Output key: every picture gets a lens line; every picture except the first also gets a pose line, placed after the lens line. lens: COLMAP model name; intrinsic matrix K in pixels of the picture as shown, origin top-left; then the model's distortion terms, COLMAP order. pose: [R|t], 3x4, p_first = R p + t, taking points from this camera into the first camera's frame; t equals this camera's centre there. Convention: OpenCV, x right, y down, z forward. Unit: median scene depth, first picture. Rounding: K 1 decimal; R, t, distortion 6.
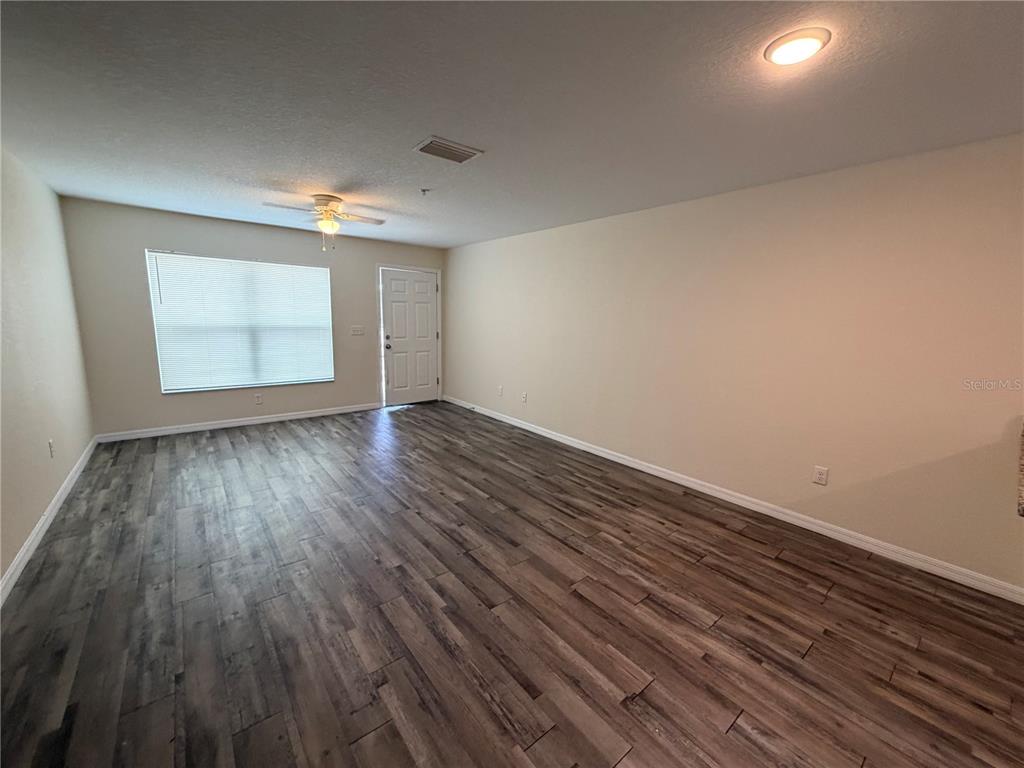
lens RADIAL K [[407.6, 0, 510.1], [0, 407.6, 384.7], [0, 0, 1]] dist [-0.003634, 0.000412]
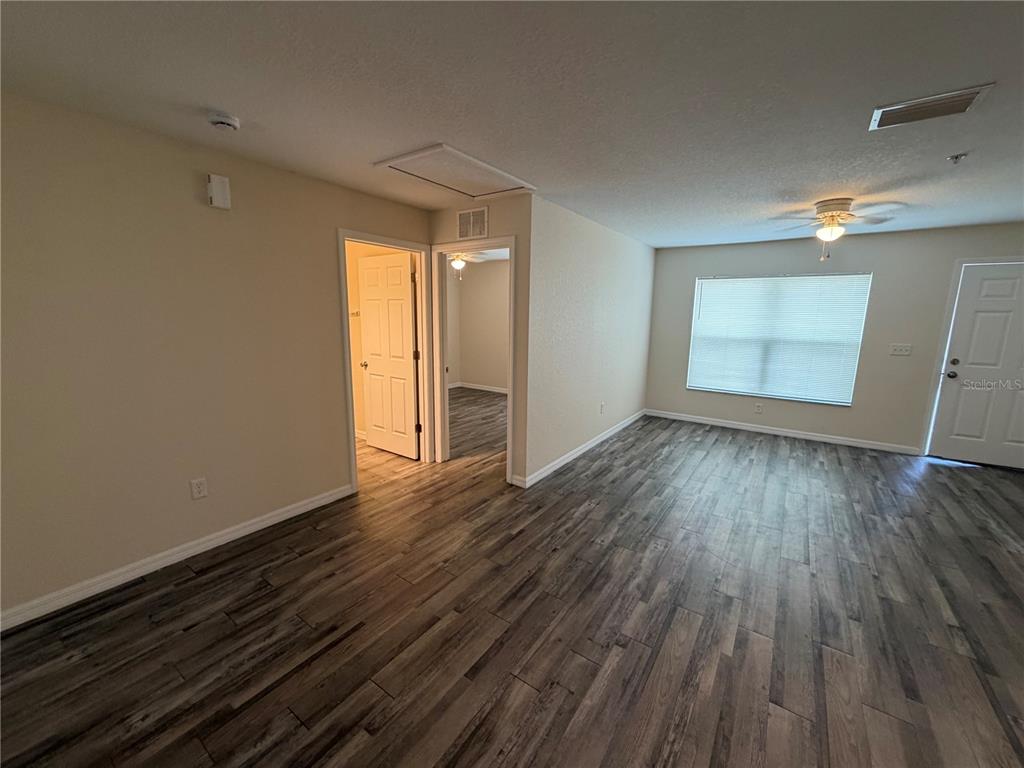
lens RADIAL K [[407.6, 0, 510.1], [0, 407.6, 384.7], [0, 0, 1]] dist [-0.003634, 0.000412]
pose [[0.277992, 0.144177, -0.949702, 0.314250], [-0.166961, 0.980875, 0.100037, -0.037389], [0.945962, 0.130754, 0.296747, 0.126756]]
